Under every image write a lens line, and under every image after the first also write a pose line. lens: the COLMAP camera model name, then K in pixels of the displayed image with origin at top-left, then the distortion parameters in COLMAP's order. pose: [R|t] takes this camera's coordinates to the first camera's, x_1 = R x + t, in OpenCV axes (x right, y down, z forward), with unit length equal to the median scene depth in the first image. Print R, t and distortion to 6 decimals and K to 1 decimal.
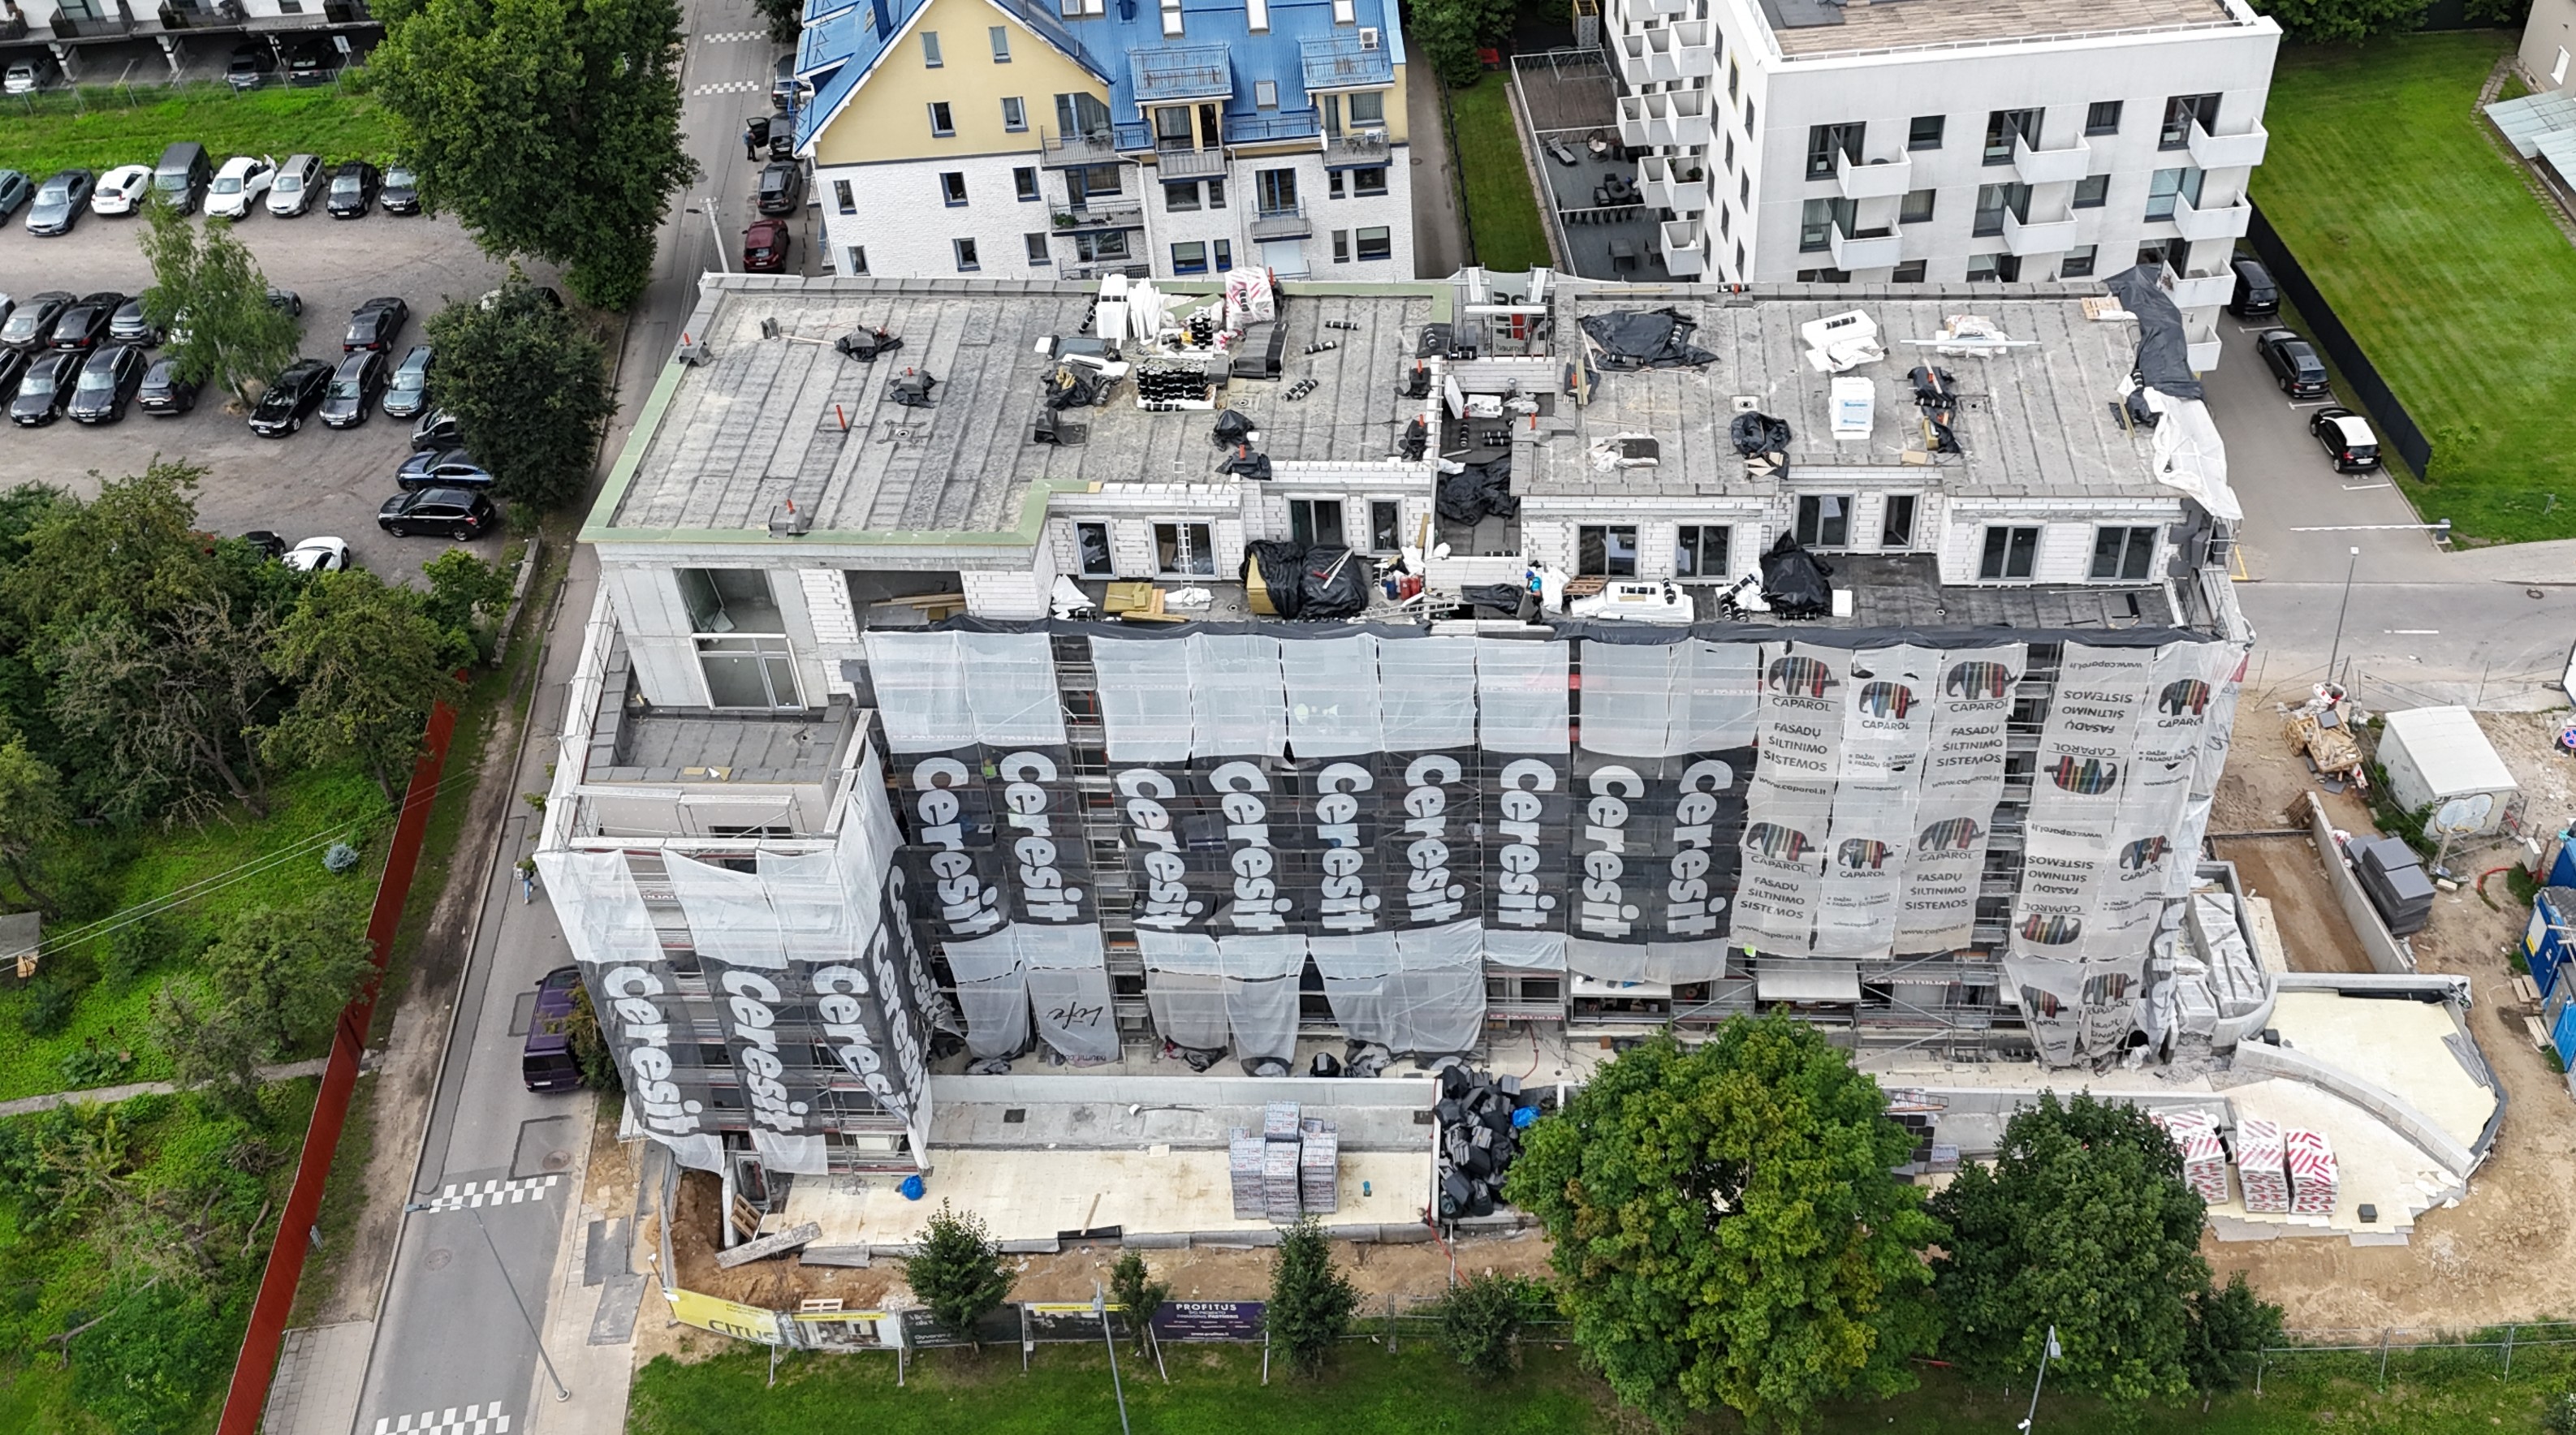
lens RADIAL K [[2443.8, 0, 1509.5], [0, 2443.8, 712.5], [0, 0, 1]] dist [0.063395, 0.003307]
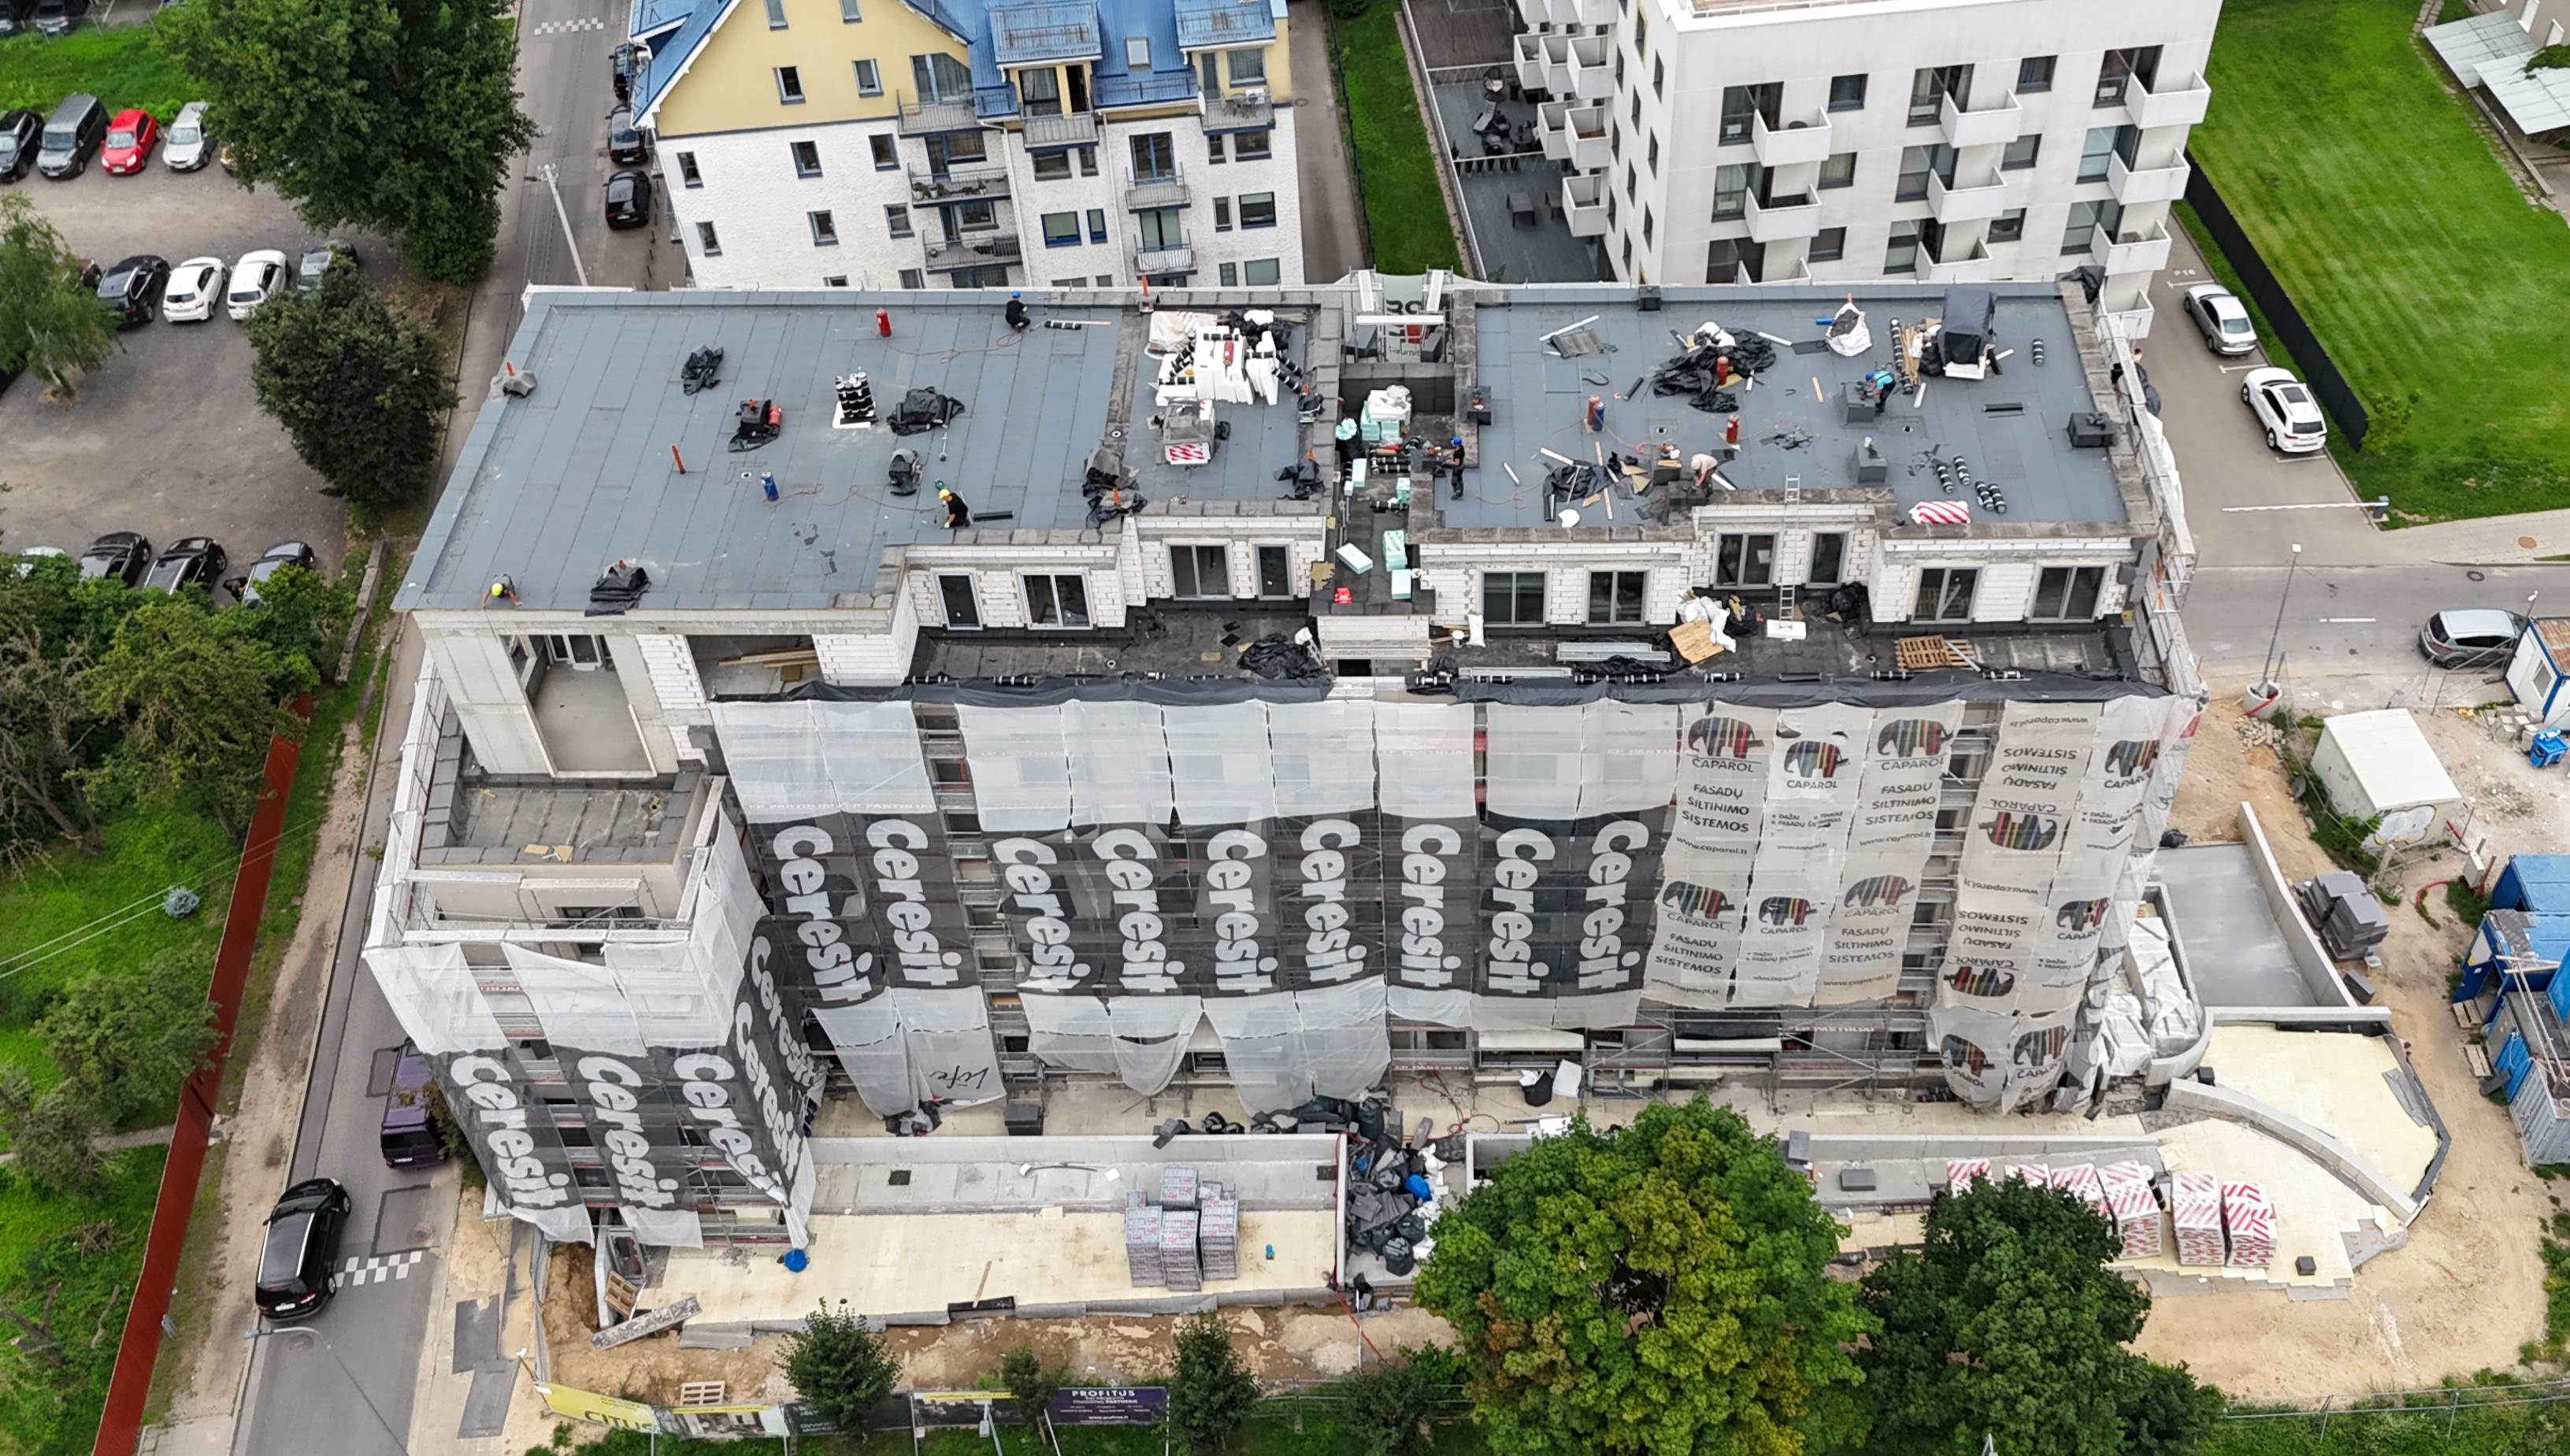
lens RADIAL K [[2365.9, 0, 1442.0], [0, 2365.9, 823.3], [0, 0, 1]] dist [0.058000, -0.006033]
pose [[0.999816, -0.014481, 0.012553, 0.000438], [0.013093, 0.994454, 0.104353, -0.070502], [-0.013994, -0.104169, 0.994461, 0.091873]]
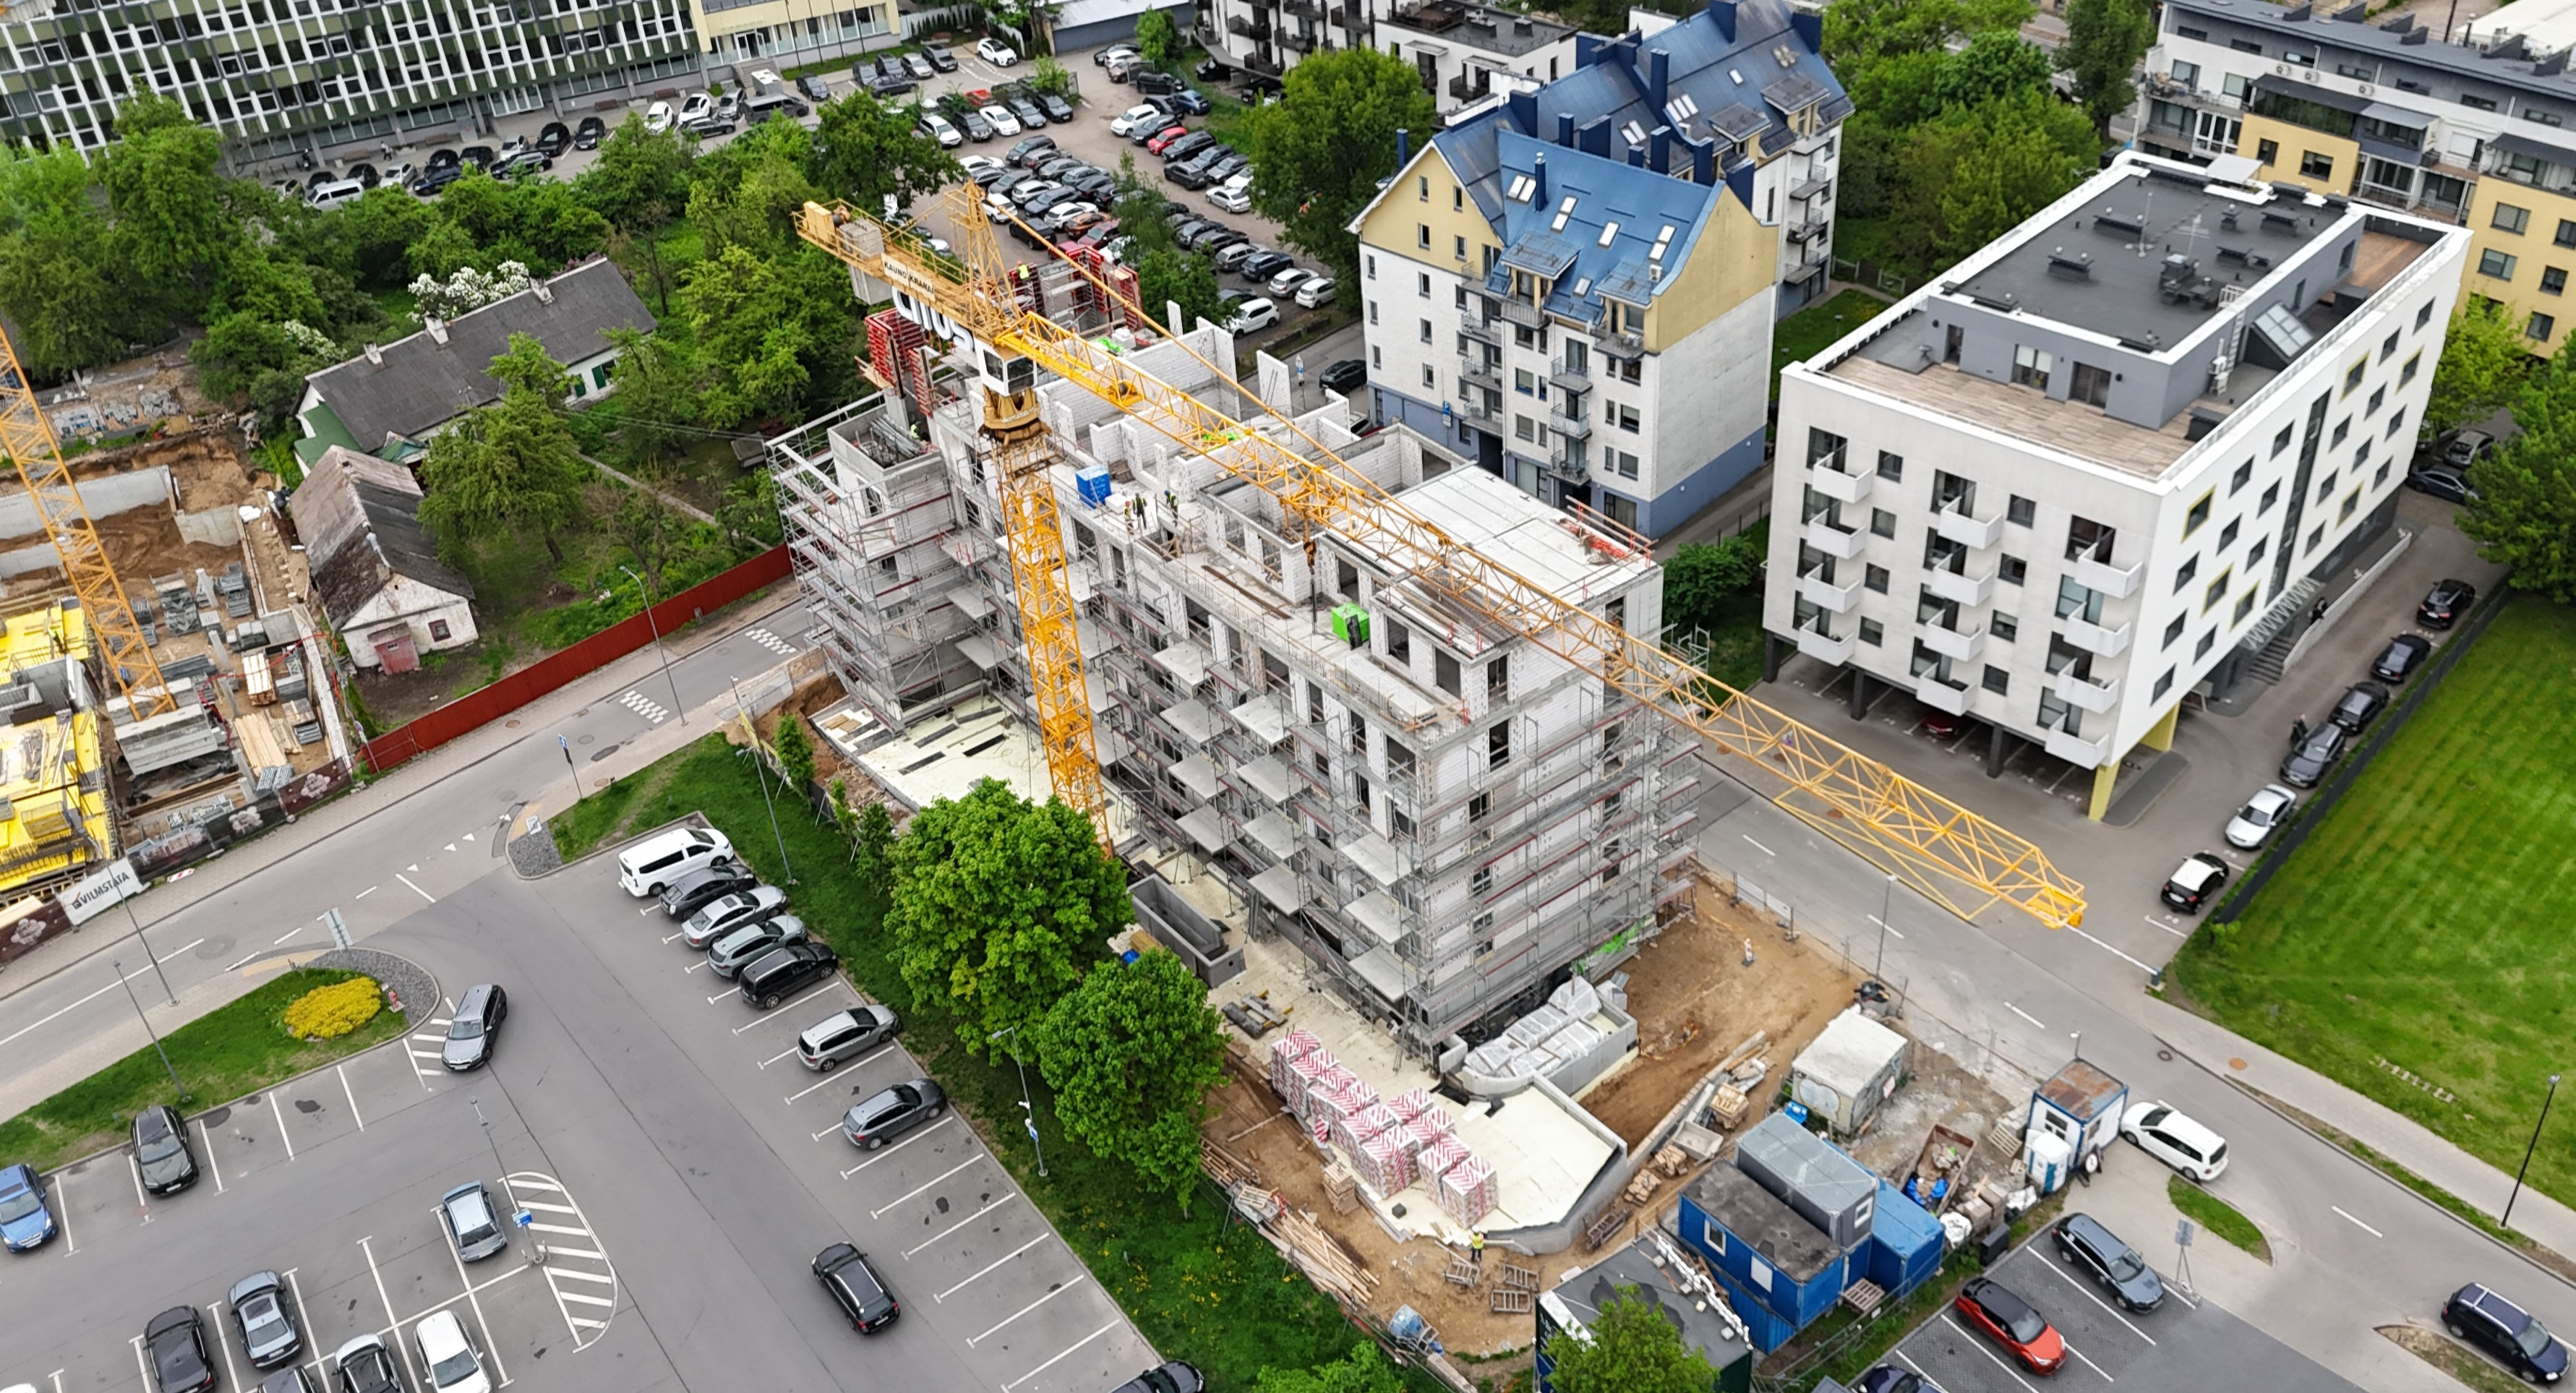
lens RADIAL K [[2212.5, 0, 1419.0], [0, 2212.5, 780.8], [0, 0, 1]] dist [0.065728, -0.006616]
pose [[0.648950, 0.443628, -0.618108, 0.976842], [-0.482310, 0.868187, 0.116739, -0.141706], [0.588423, 0.222362, 0.777376, 0.023051]]
